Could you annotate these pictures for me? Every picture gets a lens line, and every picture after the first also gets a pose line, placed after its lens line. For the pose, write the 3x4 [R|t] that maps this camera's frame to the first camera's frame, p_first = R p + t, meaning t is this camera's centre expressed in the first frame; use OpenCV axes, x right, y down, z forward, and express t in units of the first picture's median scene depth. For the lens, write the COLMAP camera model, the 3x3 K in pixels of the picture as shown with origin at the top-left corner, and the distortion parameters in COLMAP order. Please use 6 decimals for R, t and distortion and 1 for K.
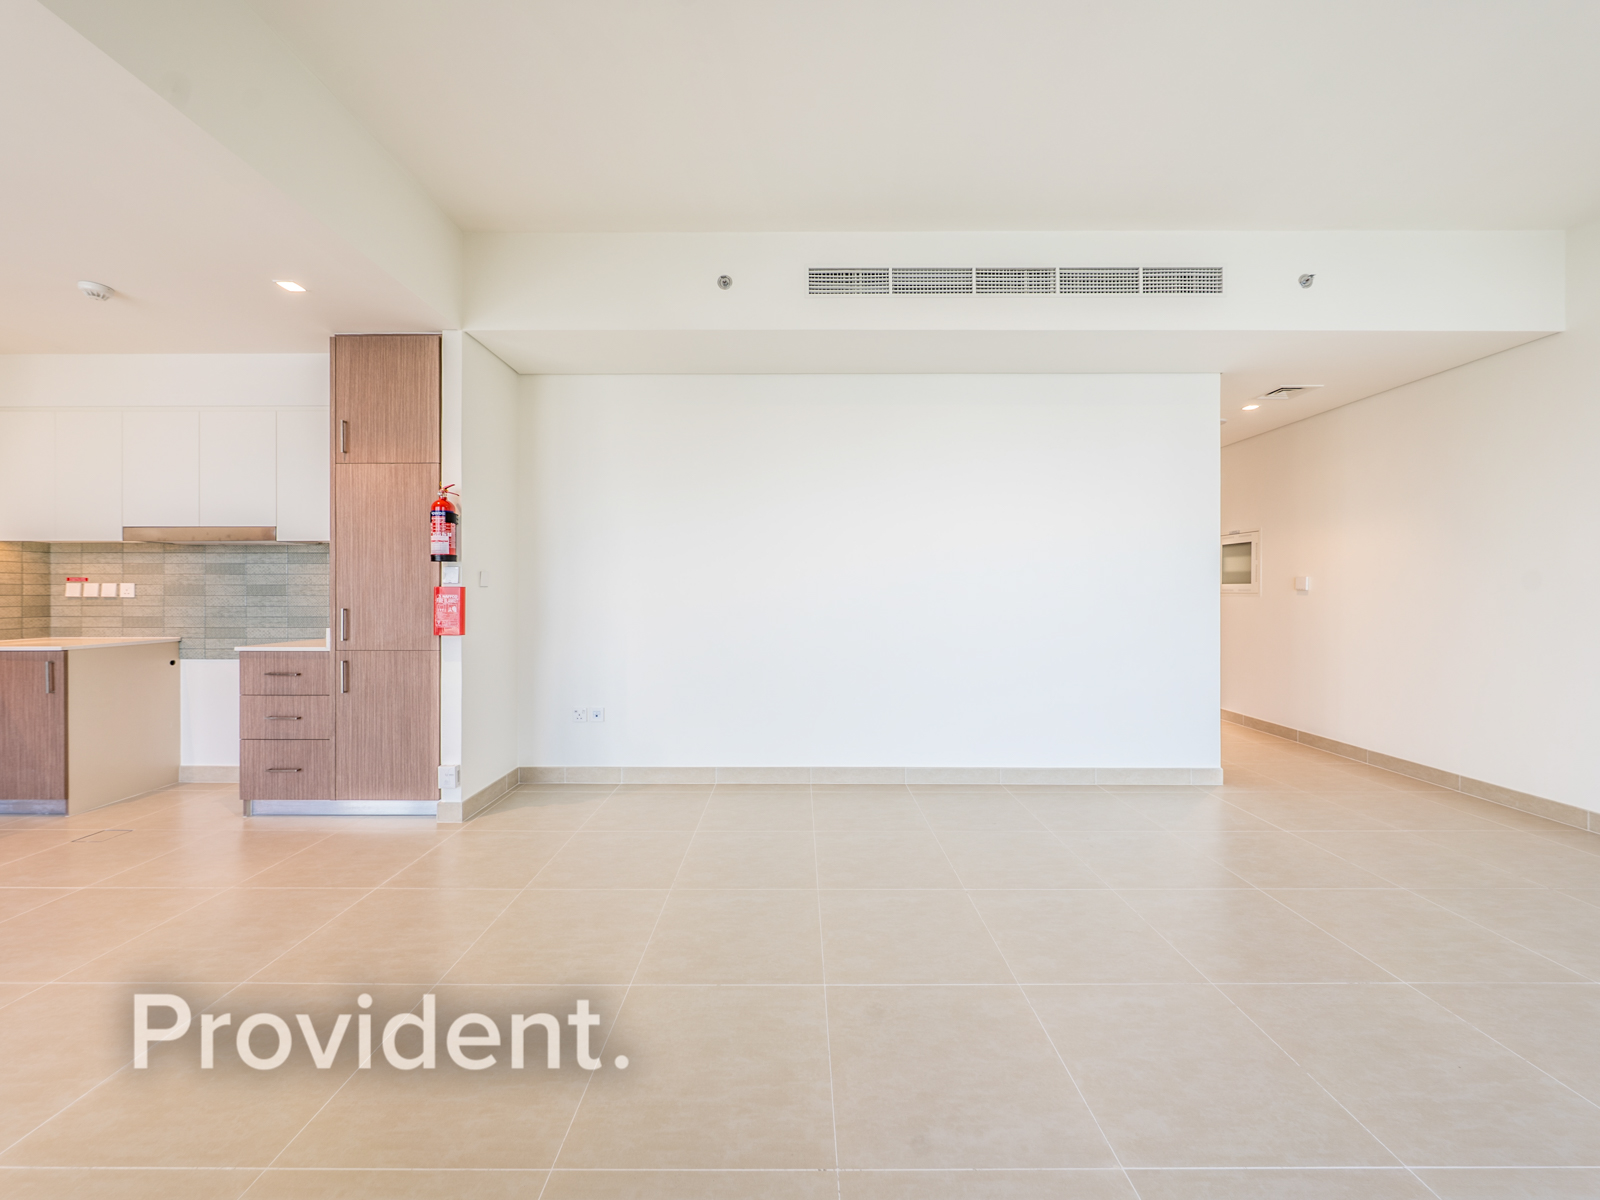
lens RADIAL K [[581.9, 0, 799.0], [0, 581.9, 587.5], [0, 0, 1]] dist [-0.000185, 0.000141]
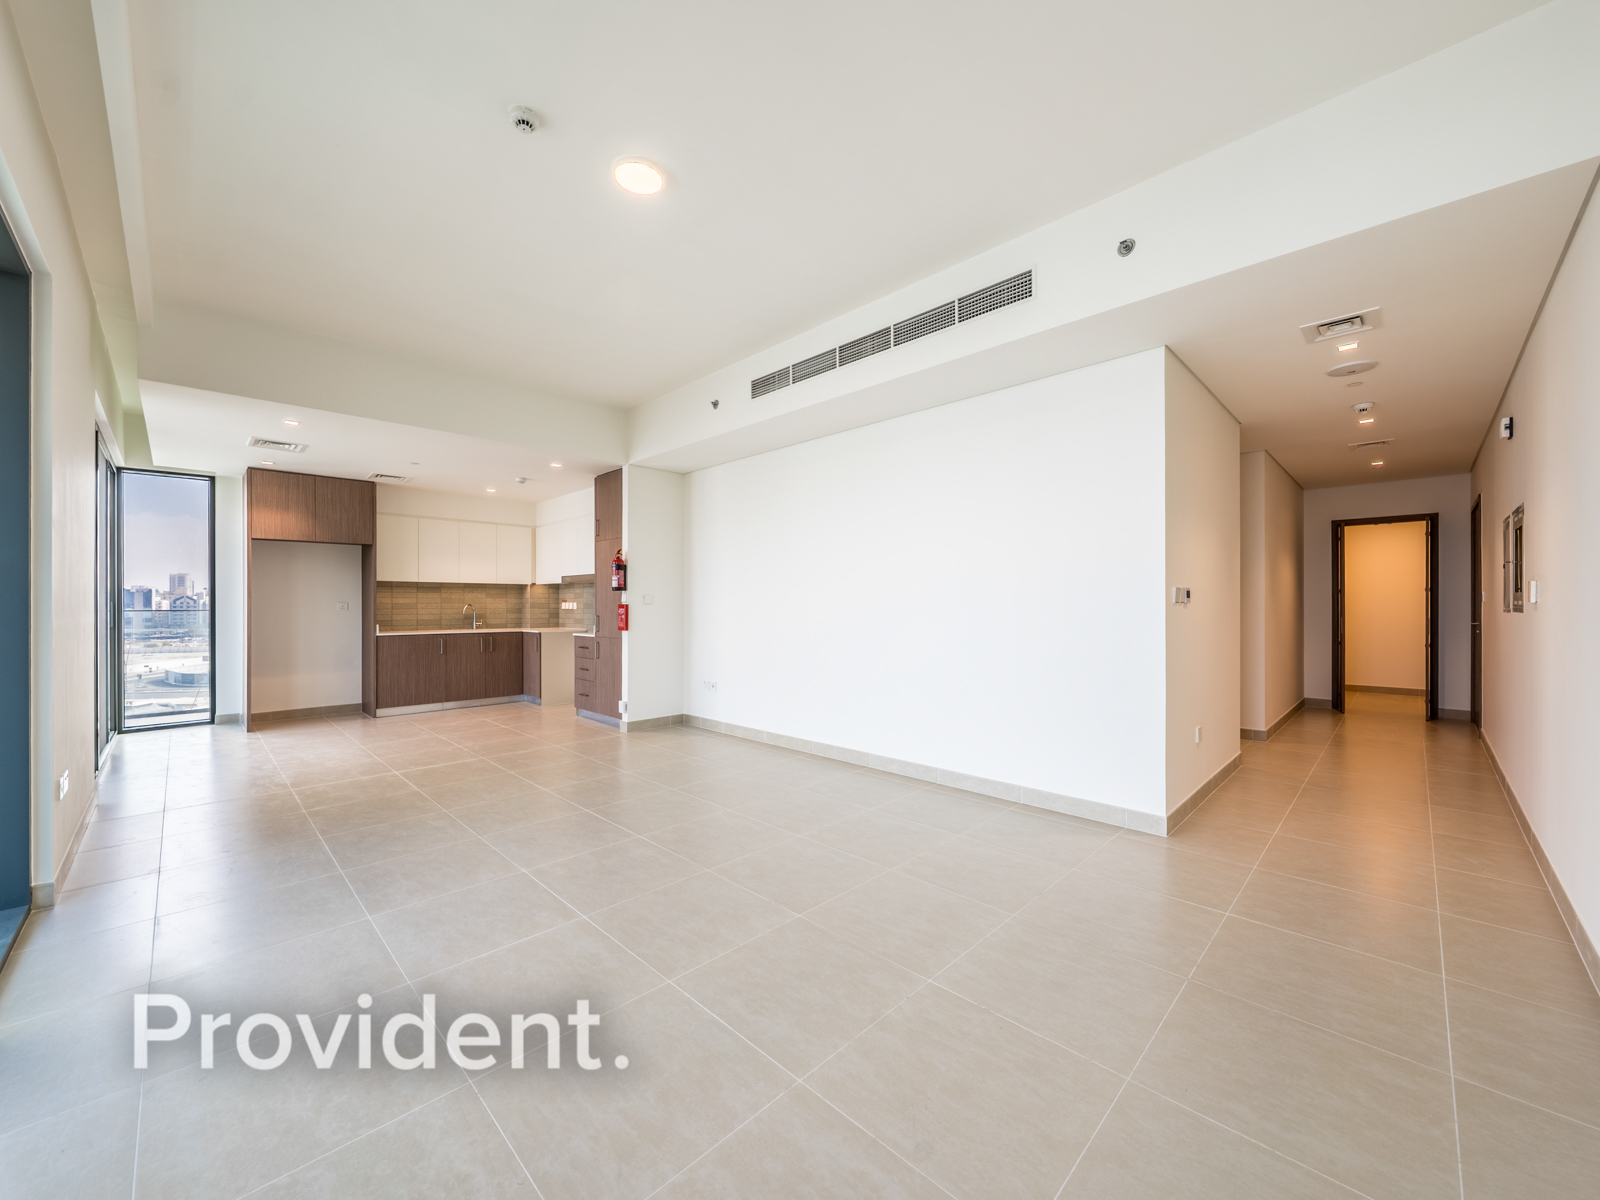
lens RADIAL K [[618.7, 0, 799.8], [0, 618.7, 606.5], [0, 0, 1]] dist [0.011016, 0.000106]
pose [[0.709945, -0.000322, -0.704258, 1.170485], [0.005114, 0.999976, 0.004698, 0.000151], [0.704239, -0.006937, 0.709929, -0.003805]]
